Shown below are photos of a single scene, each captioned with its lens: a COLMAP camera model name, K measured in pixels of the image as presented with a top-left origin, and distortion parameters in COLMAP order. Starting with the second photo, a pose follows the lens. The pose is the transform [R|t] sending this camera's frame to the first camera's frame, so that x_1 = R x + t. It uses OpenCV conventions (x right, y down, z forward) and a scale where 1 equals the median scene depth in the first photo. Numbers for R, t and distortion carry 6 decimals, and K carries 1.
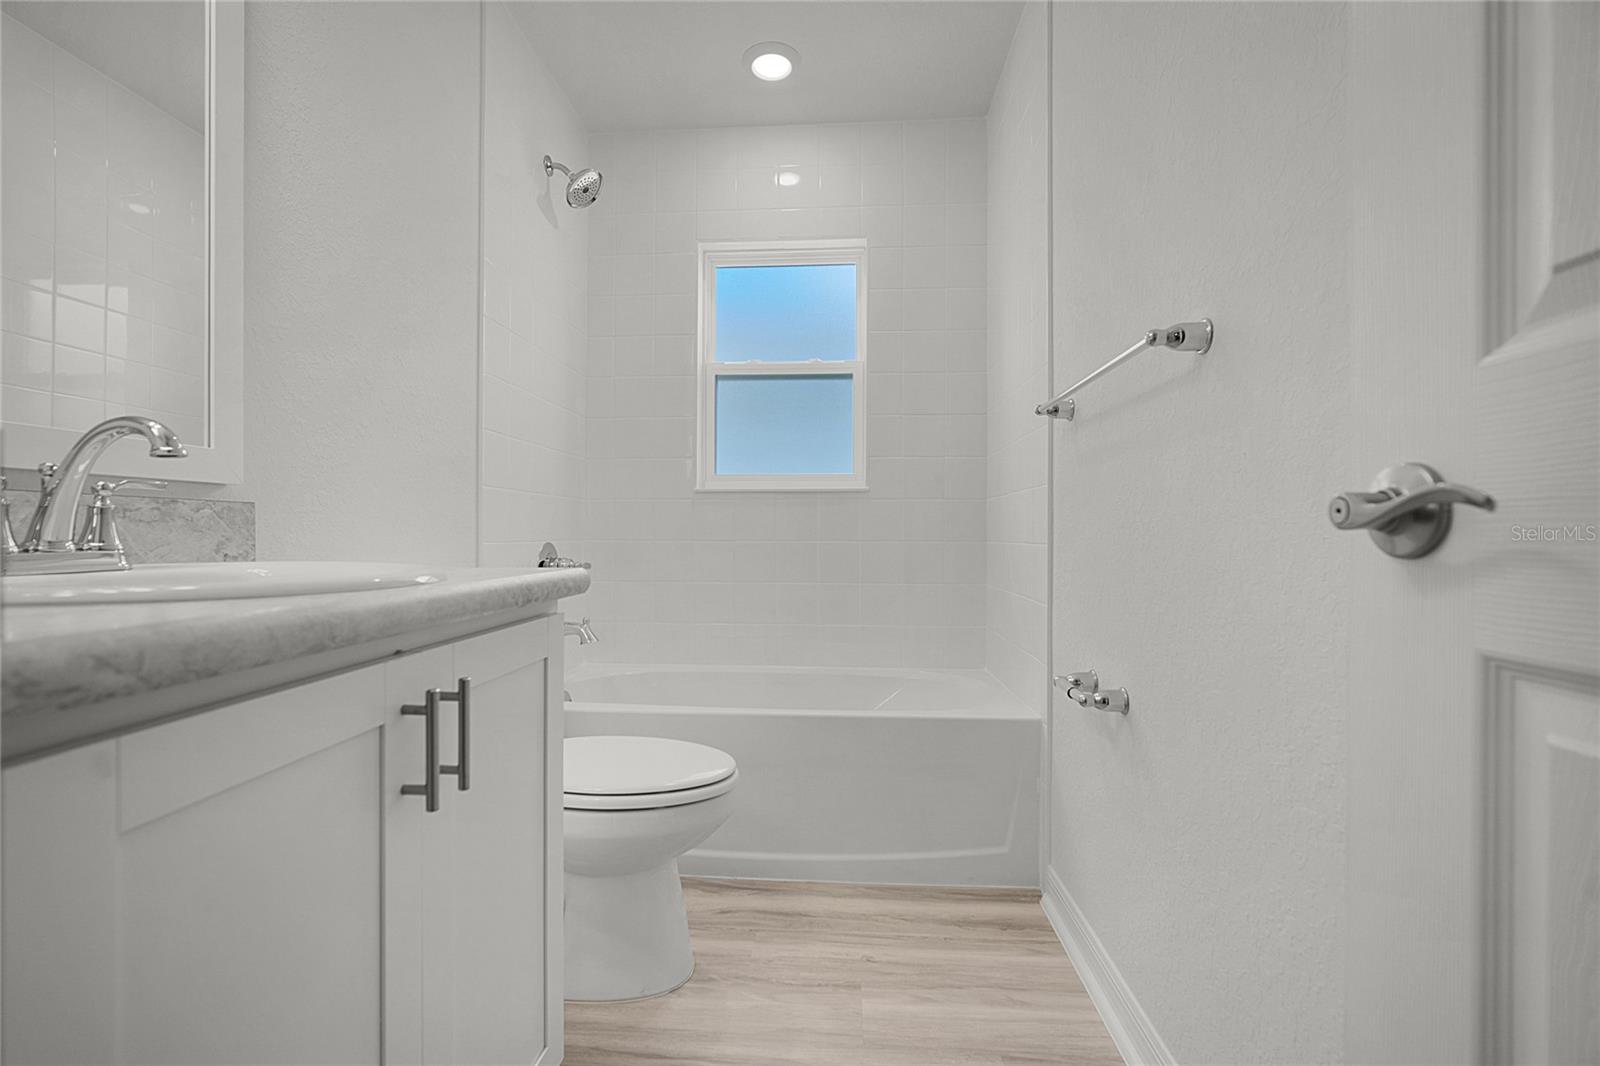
lens RADIAL K [[713.8, 0, 796.9], [0, 713.8, 535.7], [0, 0, 1]] dist [-0.012415, 0.003271]
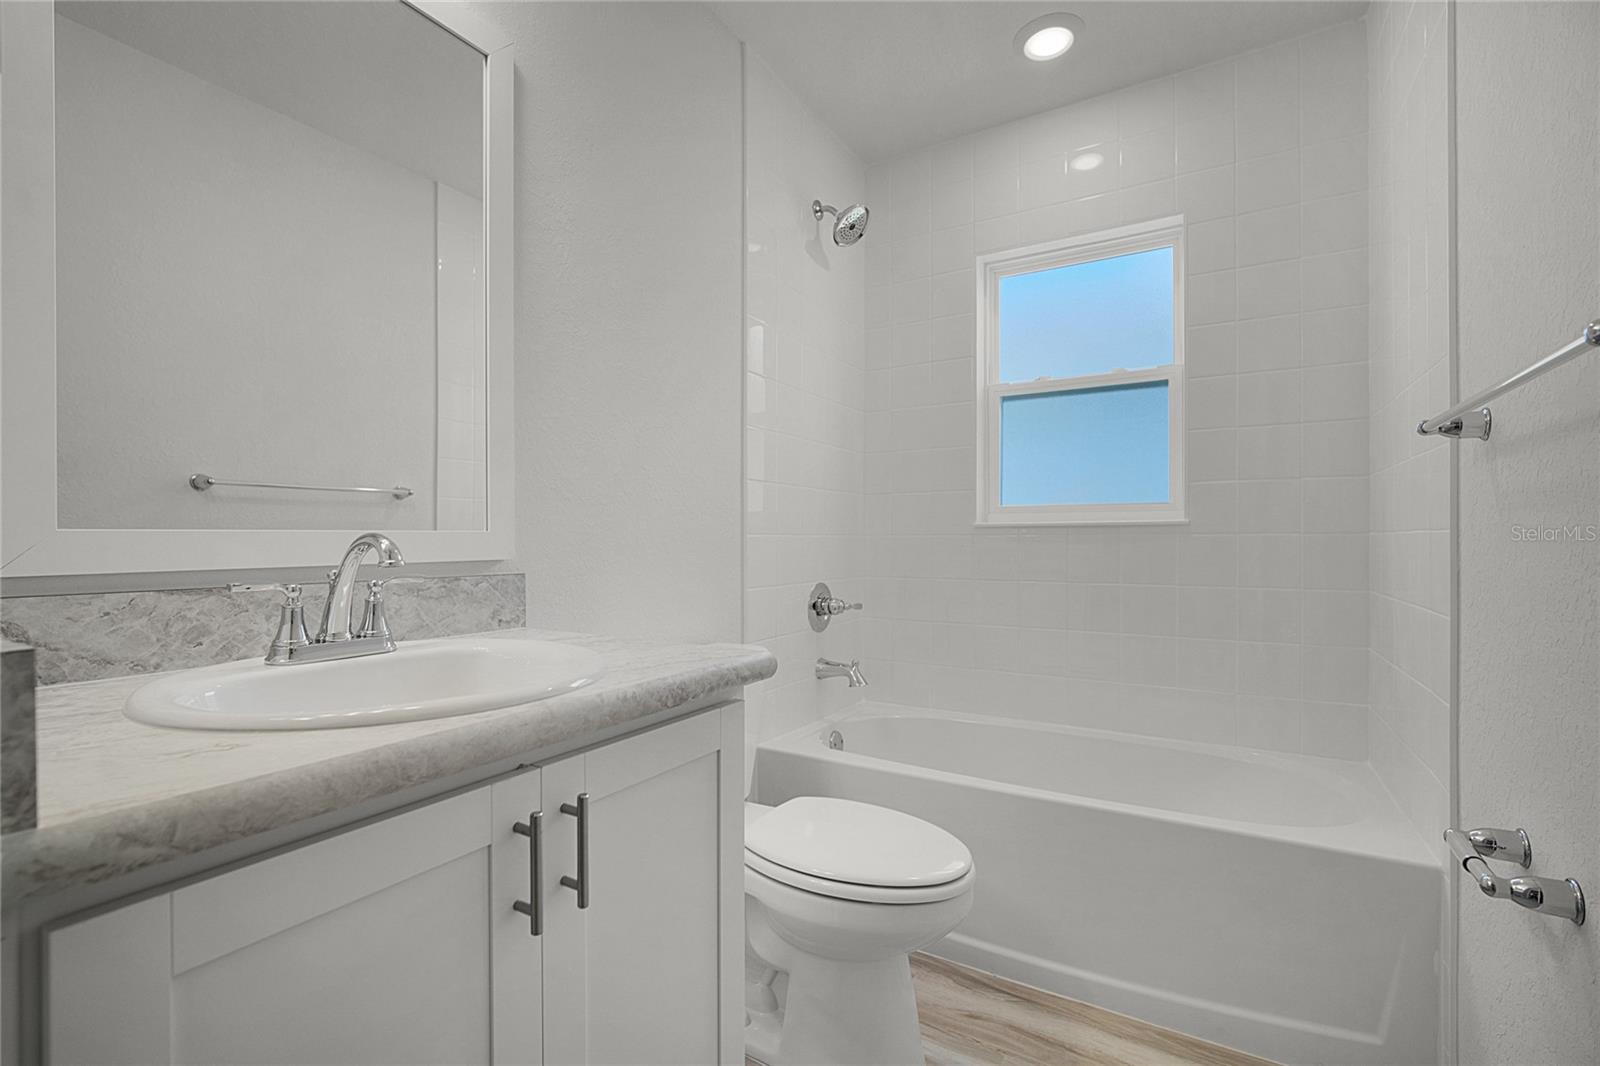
lens RADIAL K [[713.8, 0, 794.3], [0, 713.8, 537.7], [0, 0, 1]] dist [-0.012415, 0.003271]
pose [[0.887723, -0.002652, -0.460371, 0.171154], [0.001995, 0.999996, -0.001914, -0.105628], [0.460374, 0.000781, 0.887724, 0.171948]]
